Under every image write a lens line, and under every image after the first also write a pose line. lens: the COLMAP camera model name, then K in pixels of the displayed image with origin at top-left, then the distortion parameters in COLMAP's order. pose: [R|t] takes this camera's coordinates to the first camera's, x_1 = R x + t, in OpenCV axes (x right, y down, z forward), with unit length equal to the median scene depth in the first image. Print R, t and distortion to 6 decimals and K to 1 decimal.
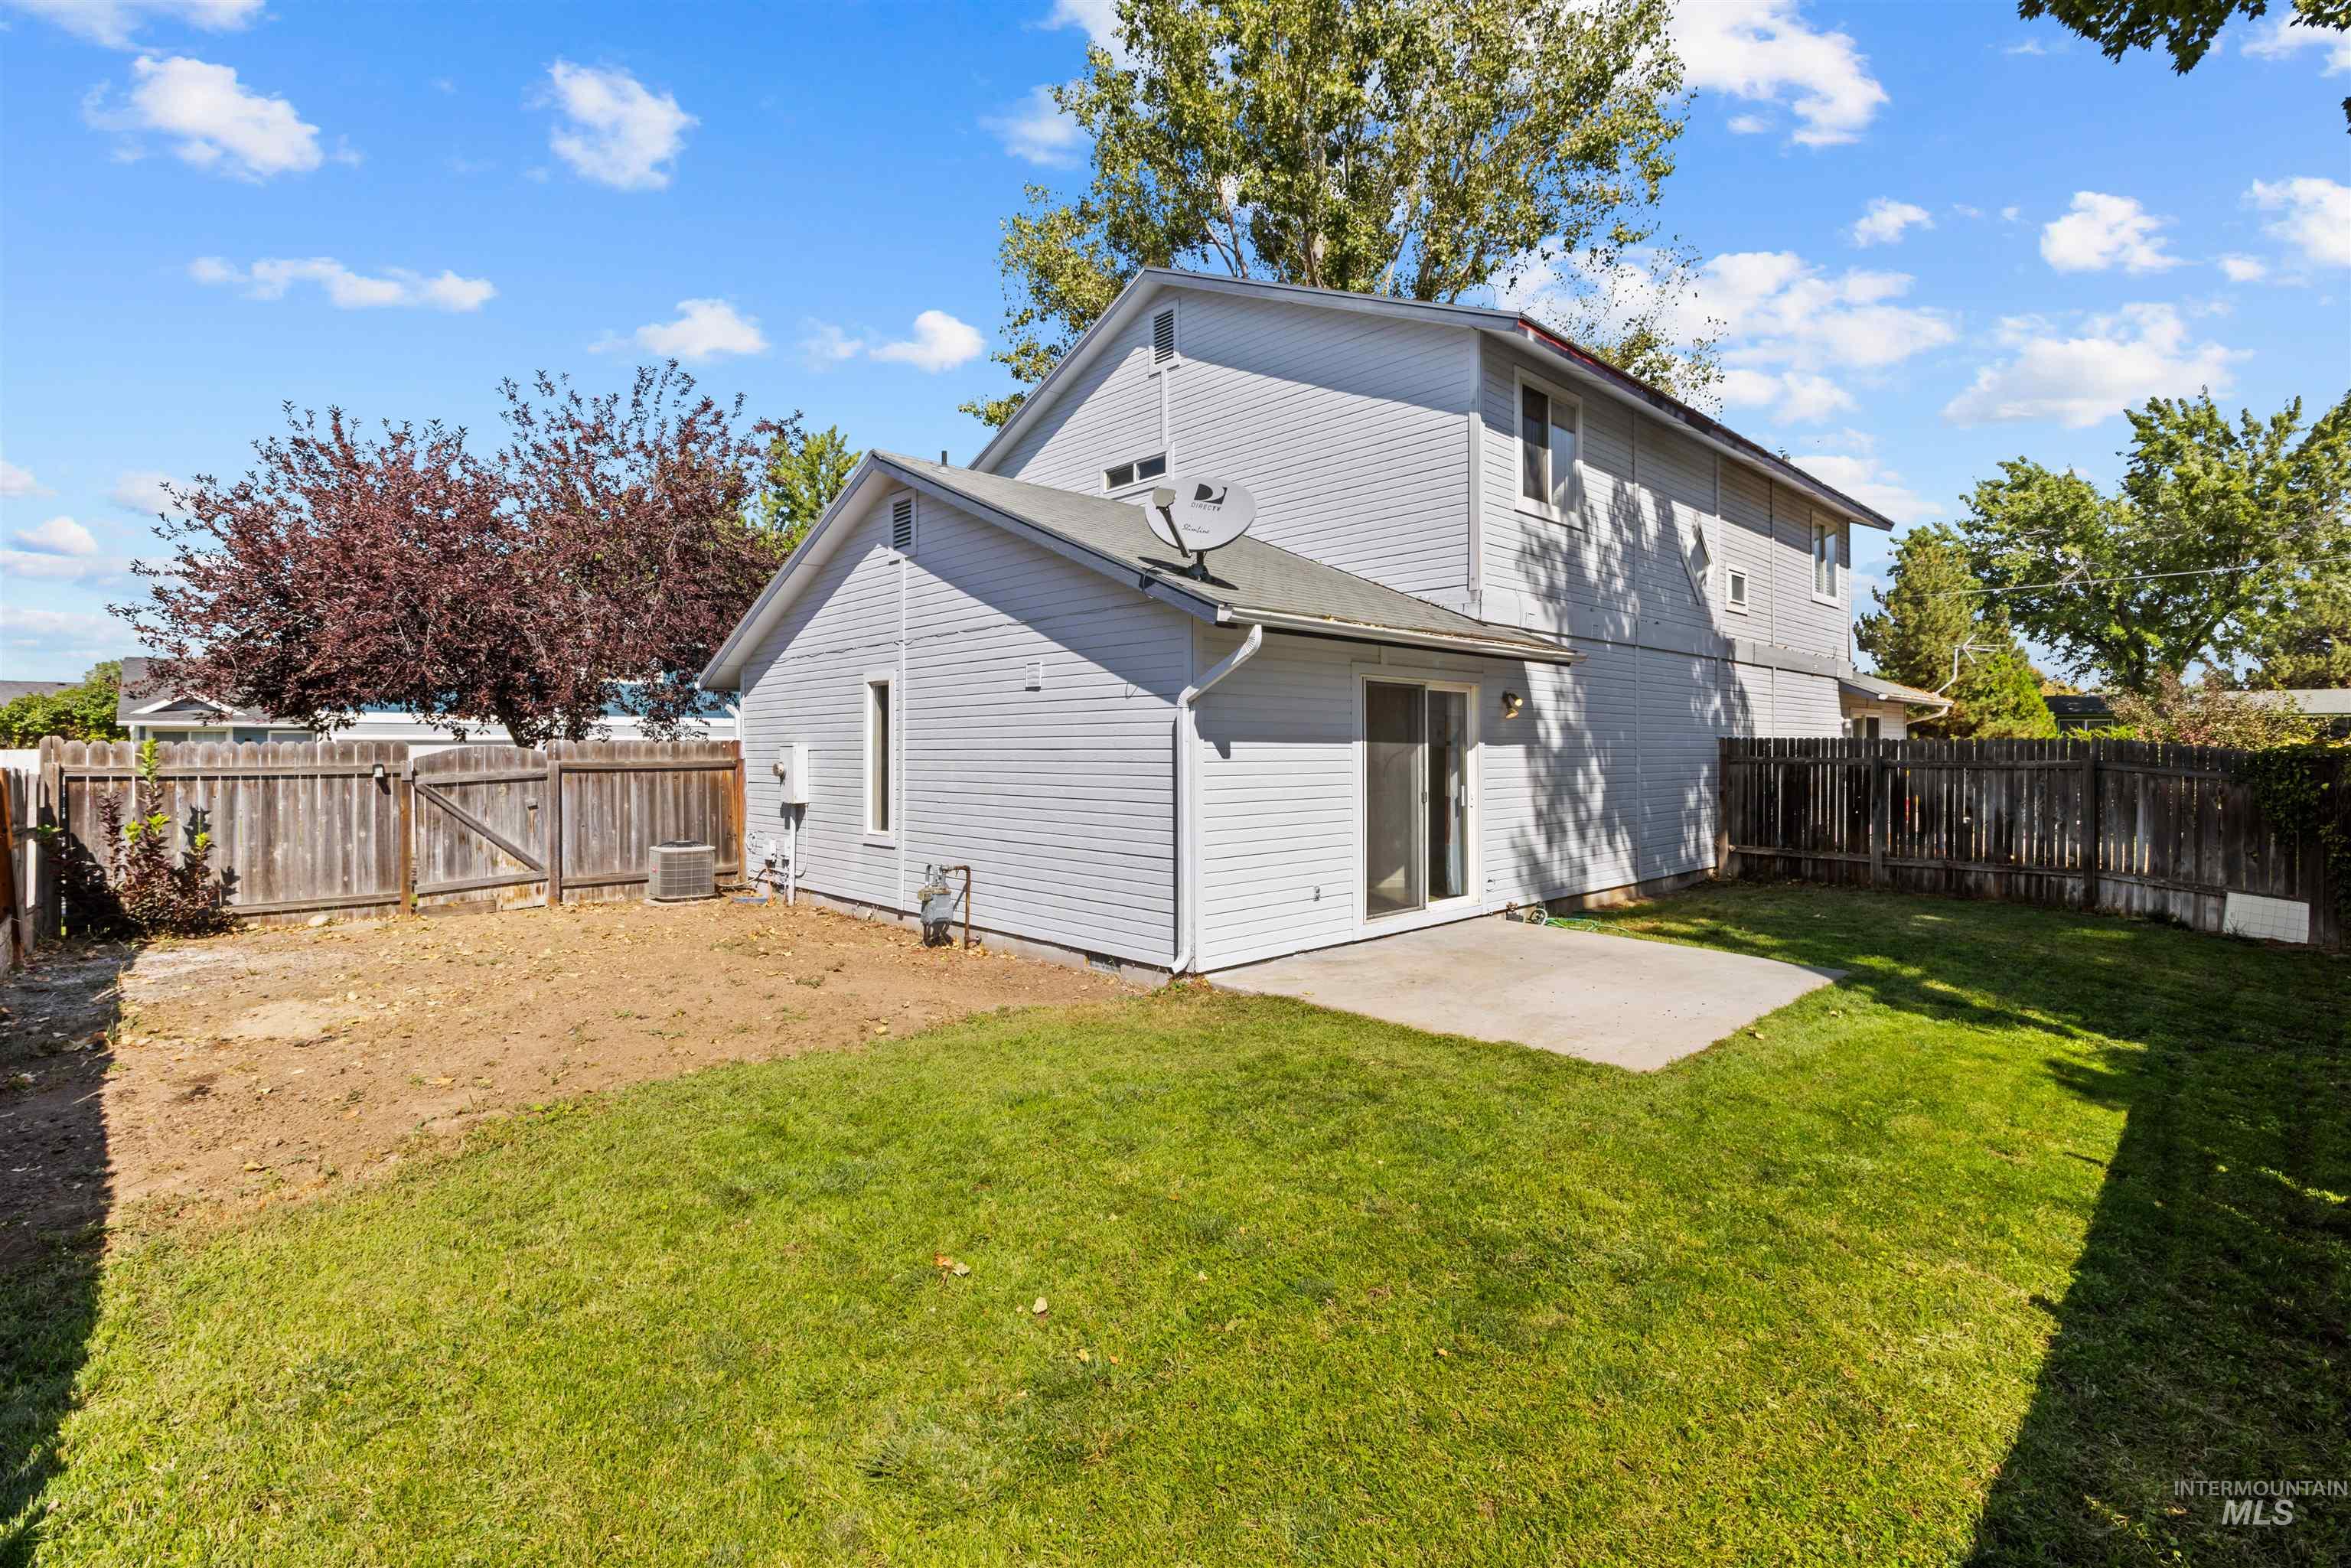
lens RADIAL K [[1054.2, 0, 1172.8], [0, 1054.2, 744.1], [0, 0, 1]] dist [-0.001378, 0.000032]
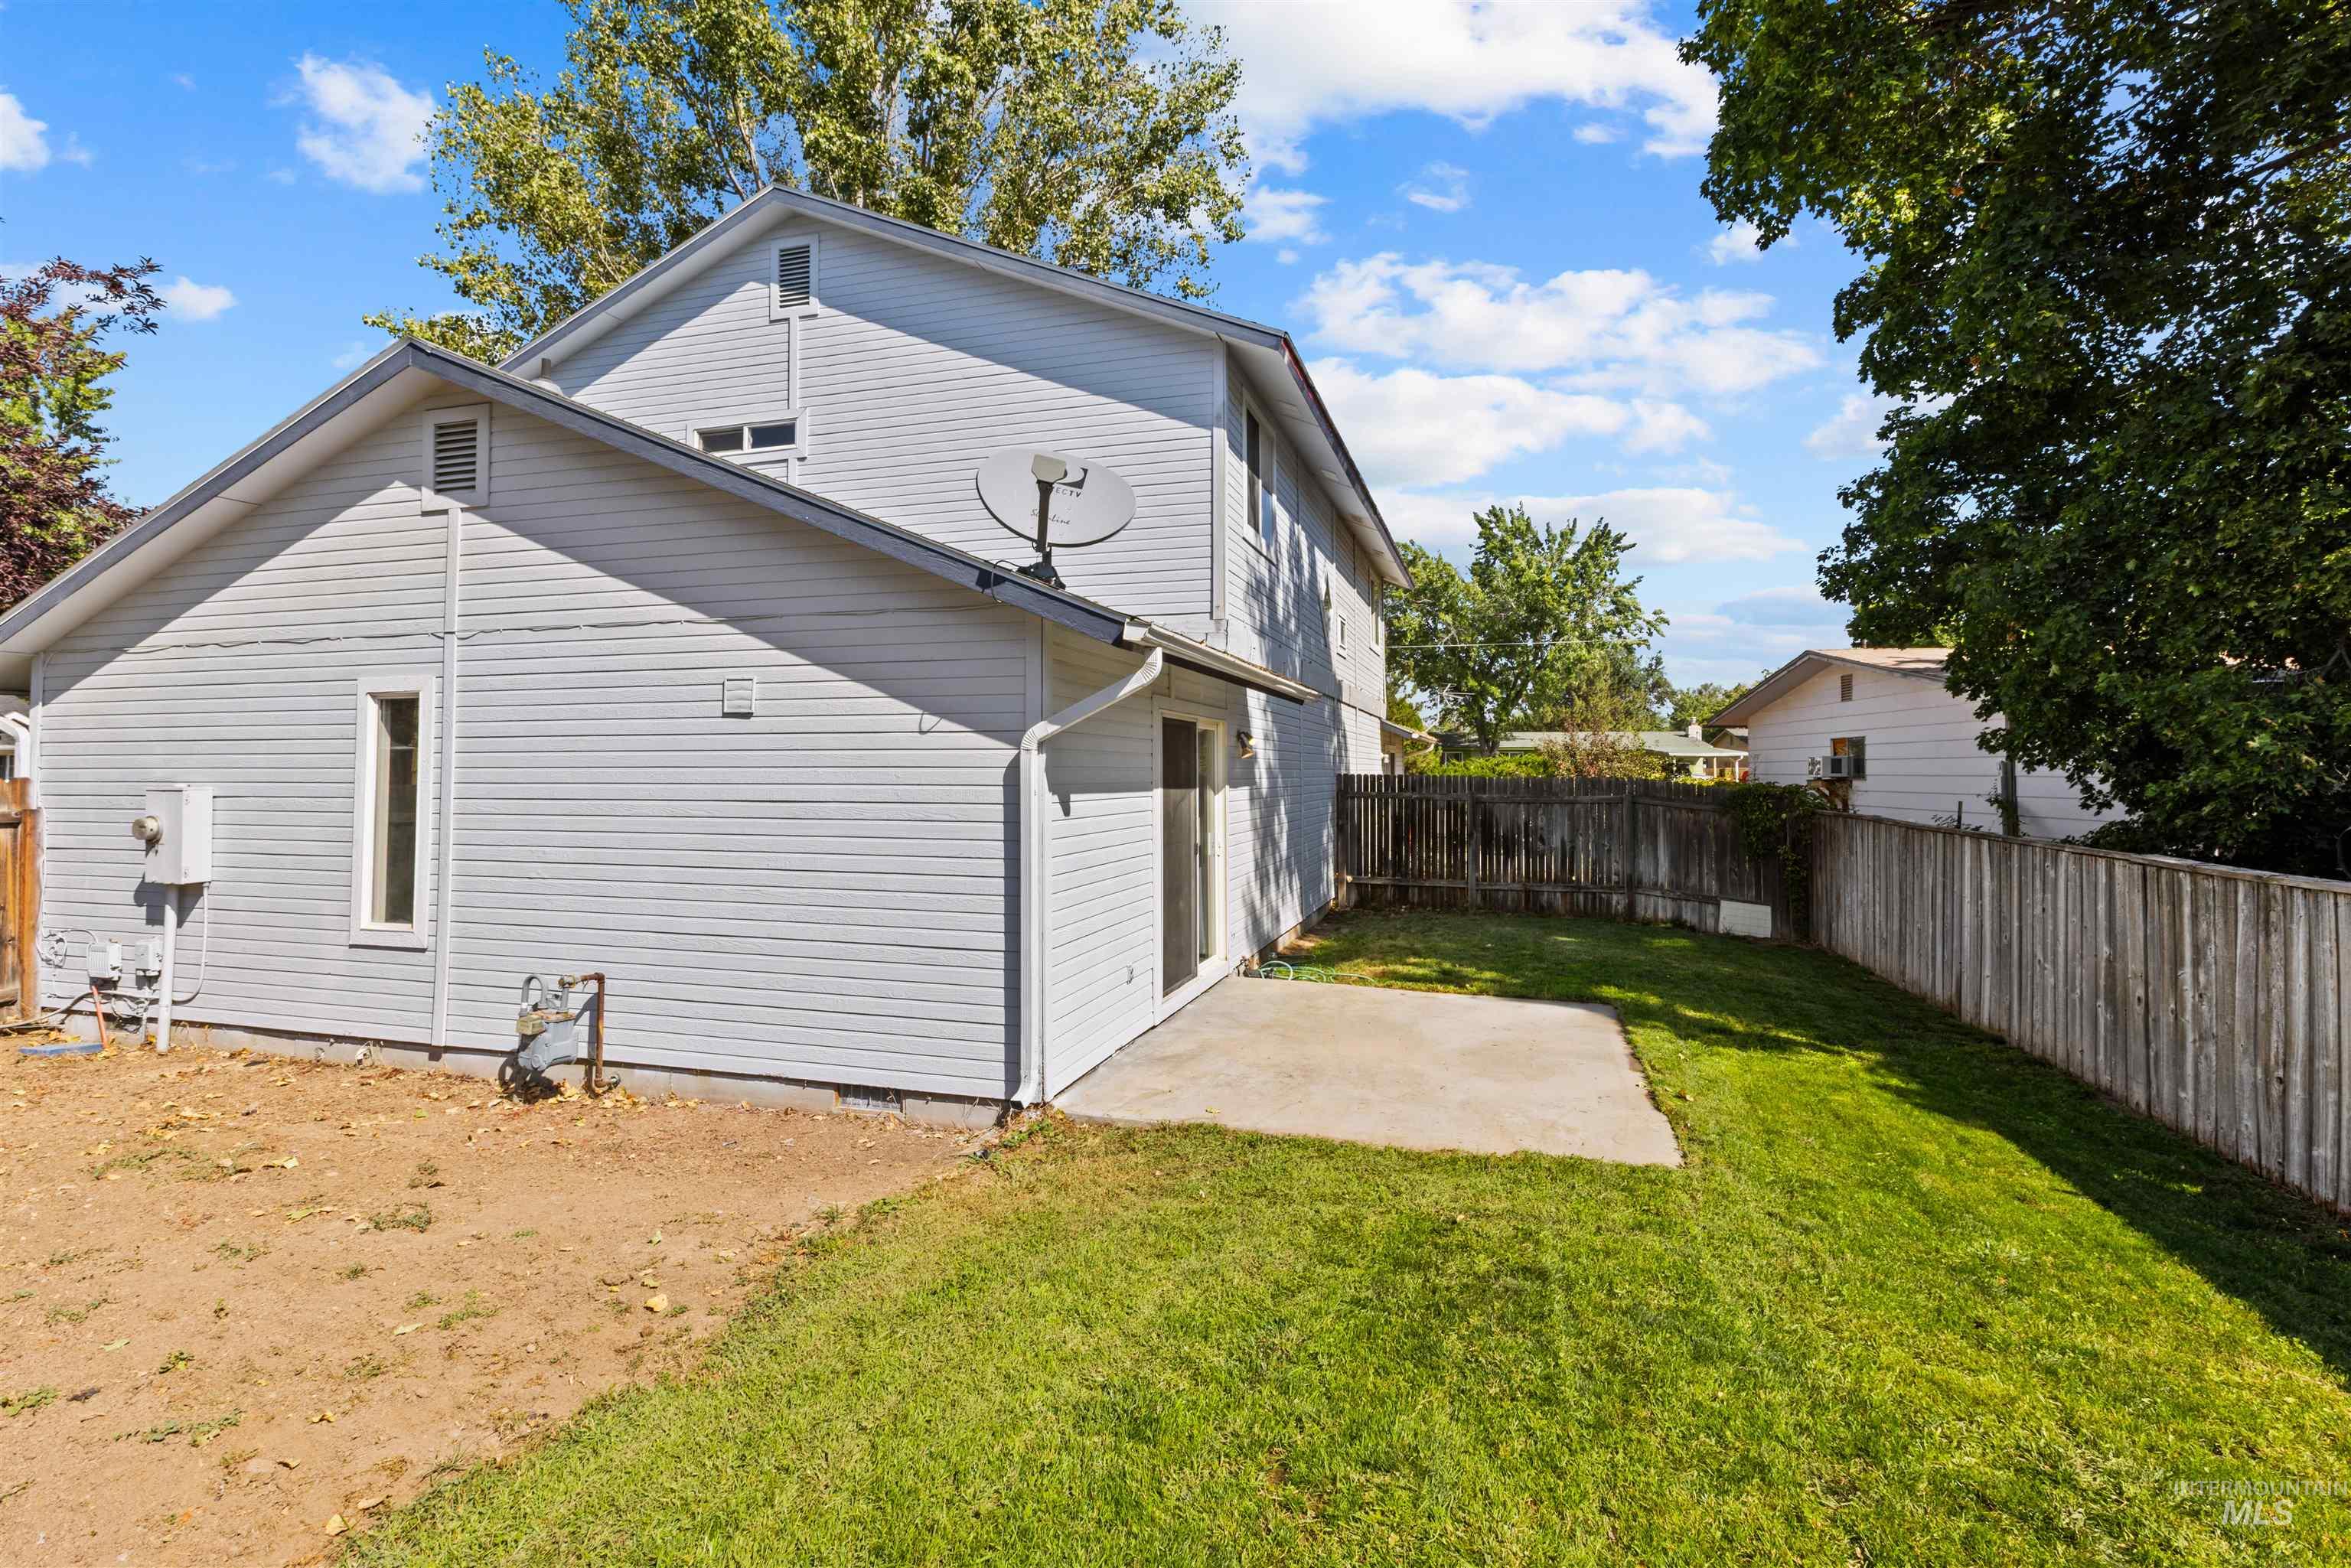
lens RADIAL K [[1066.7, 0, 1178.7], [0, 1066.7, 733.4], [0, 0, 1]] dist [0.002472, -0.000039]
pose [[0.867478, 0.019044, 0.497110, -0.178856], [-0.003815, 0.999492, -0.031632, -0.014561], [-0.497460, 0.025543, 0.867111, 0.182947]]
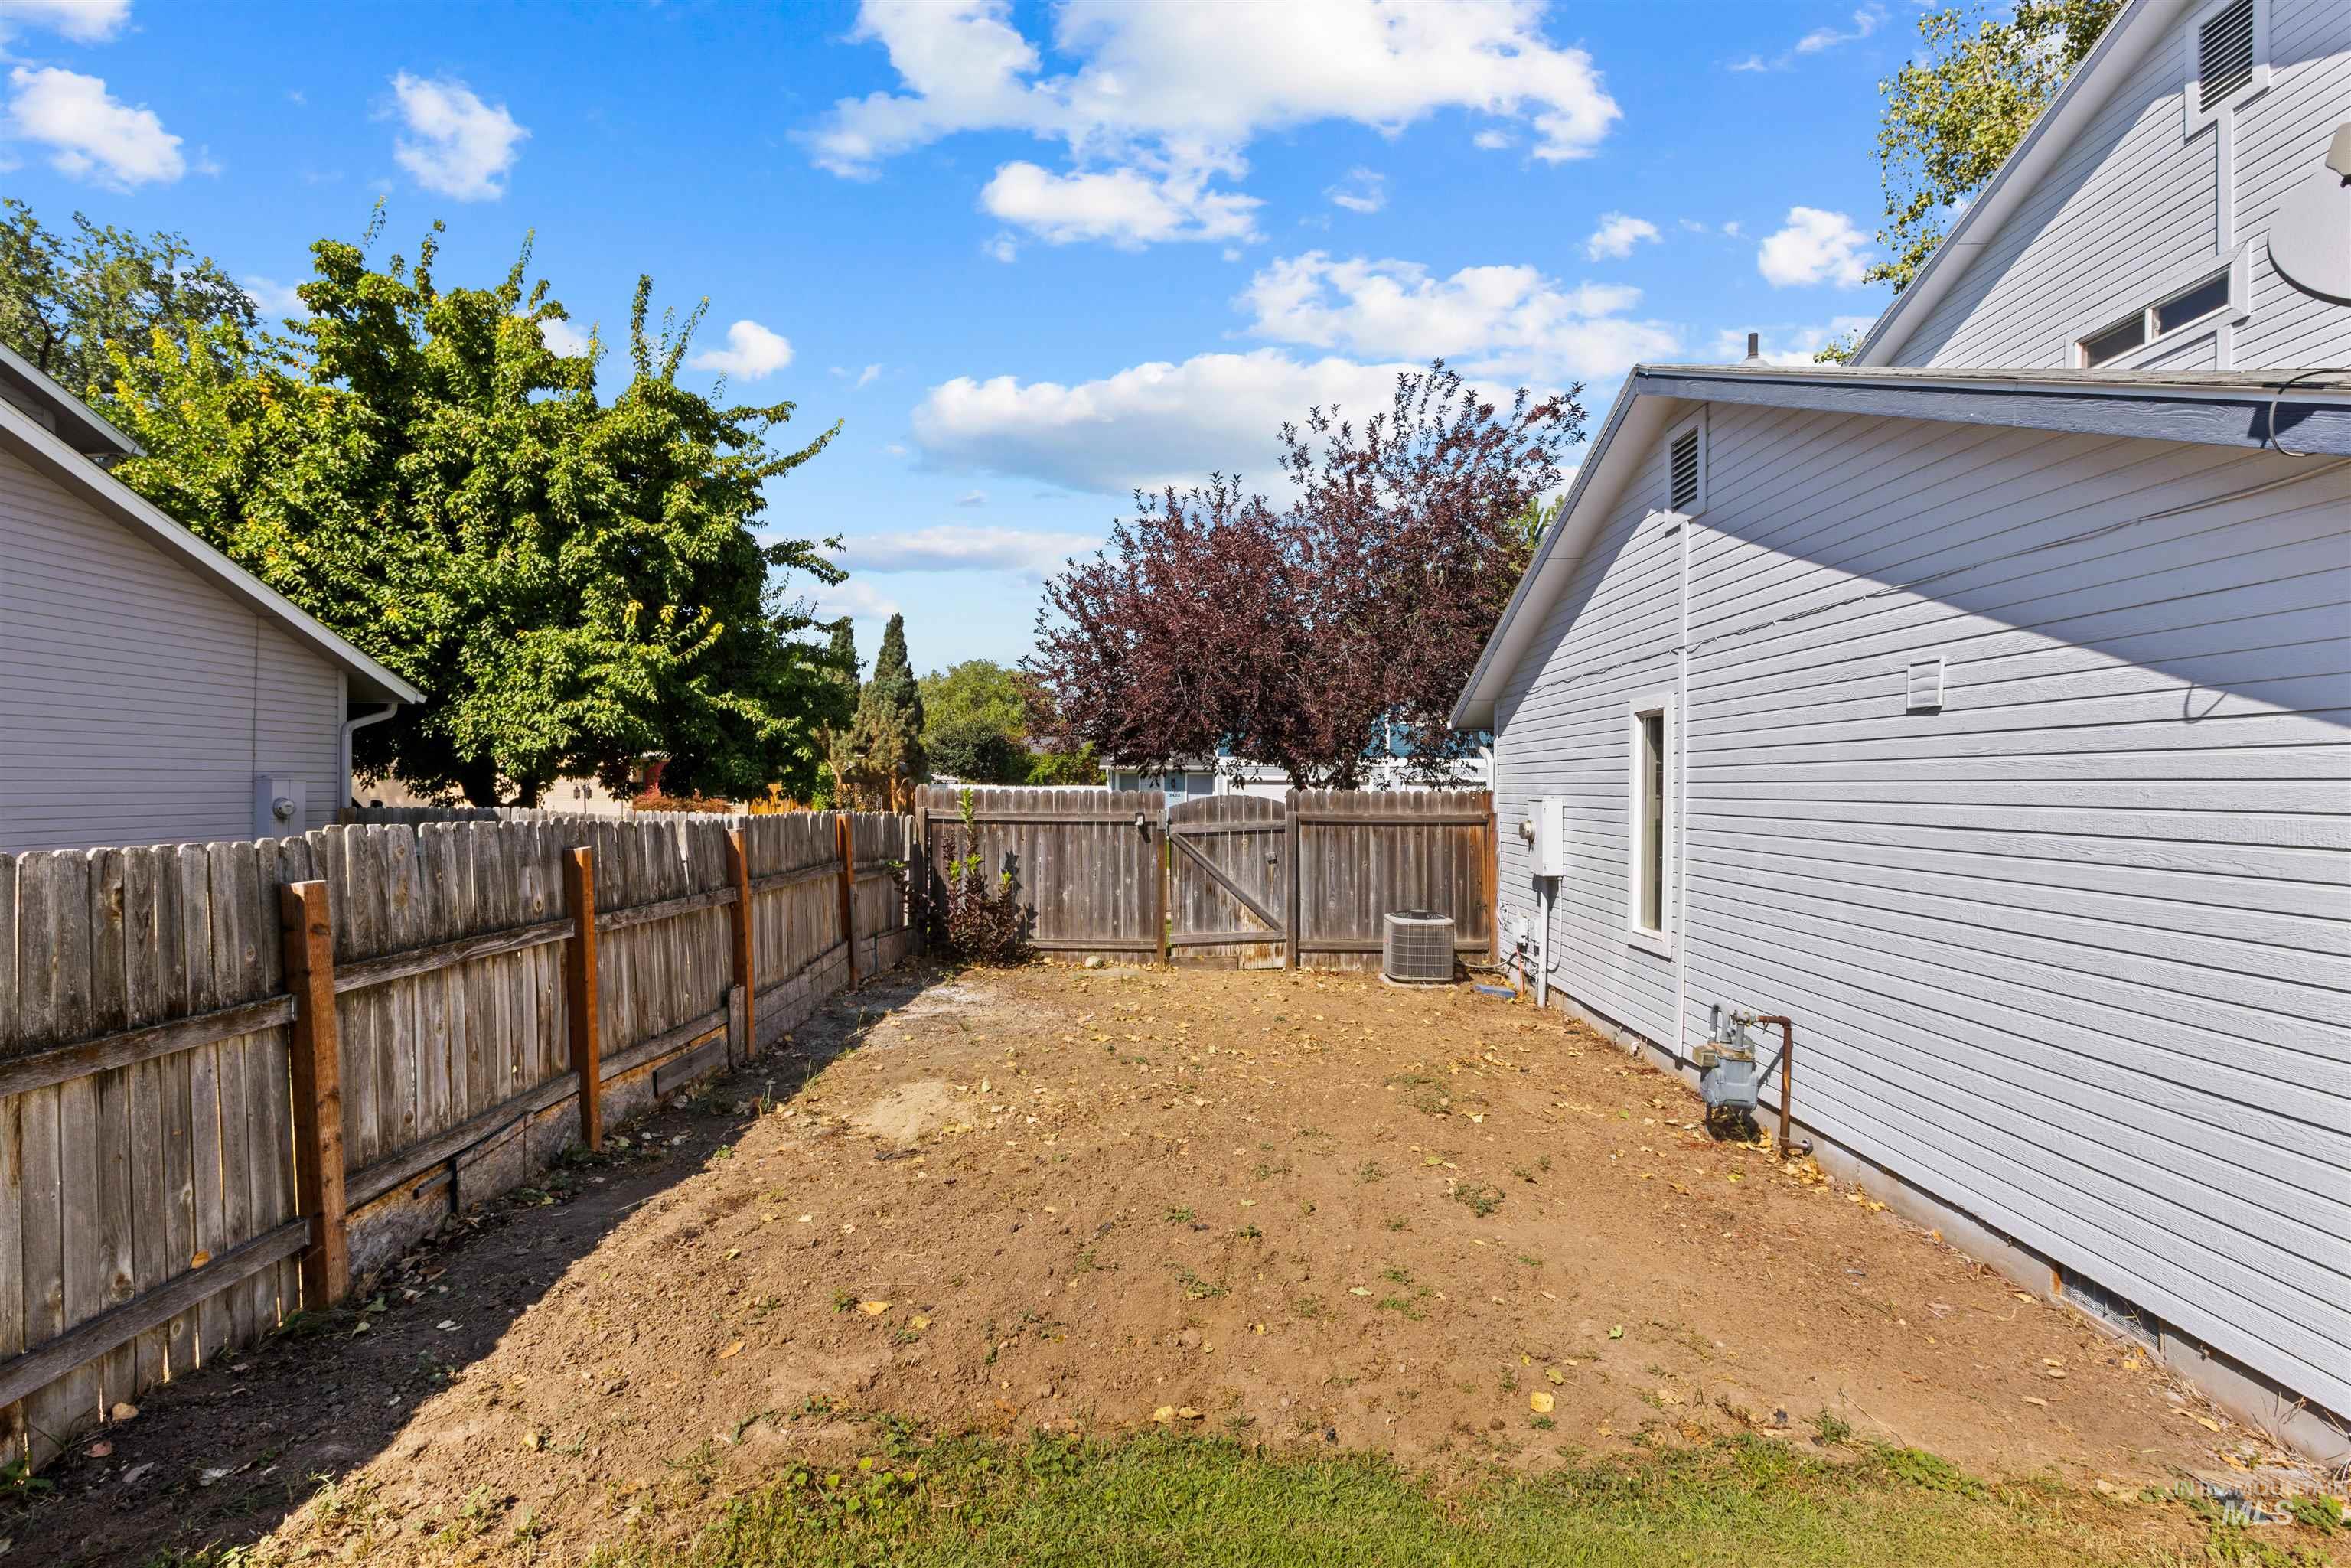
lens RADIAL K [[1051.9, 0, 1177.4], [0, 1051.9, 782.5], [0, 0, 1]] dist [0.000164, -0.000077]
pose [[0.730008, 0.005496, -0.683417, -0.035276], [-0.005486, 0.999983, 0.002182, -0.012374], [0.683417, 0.002157, 0.730025, 0.282033]]
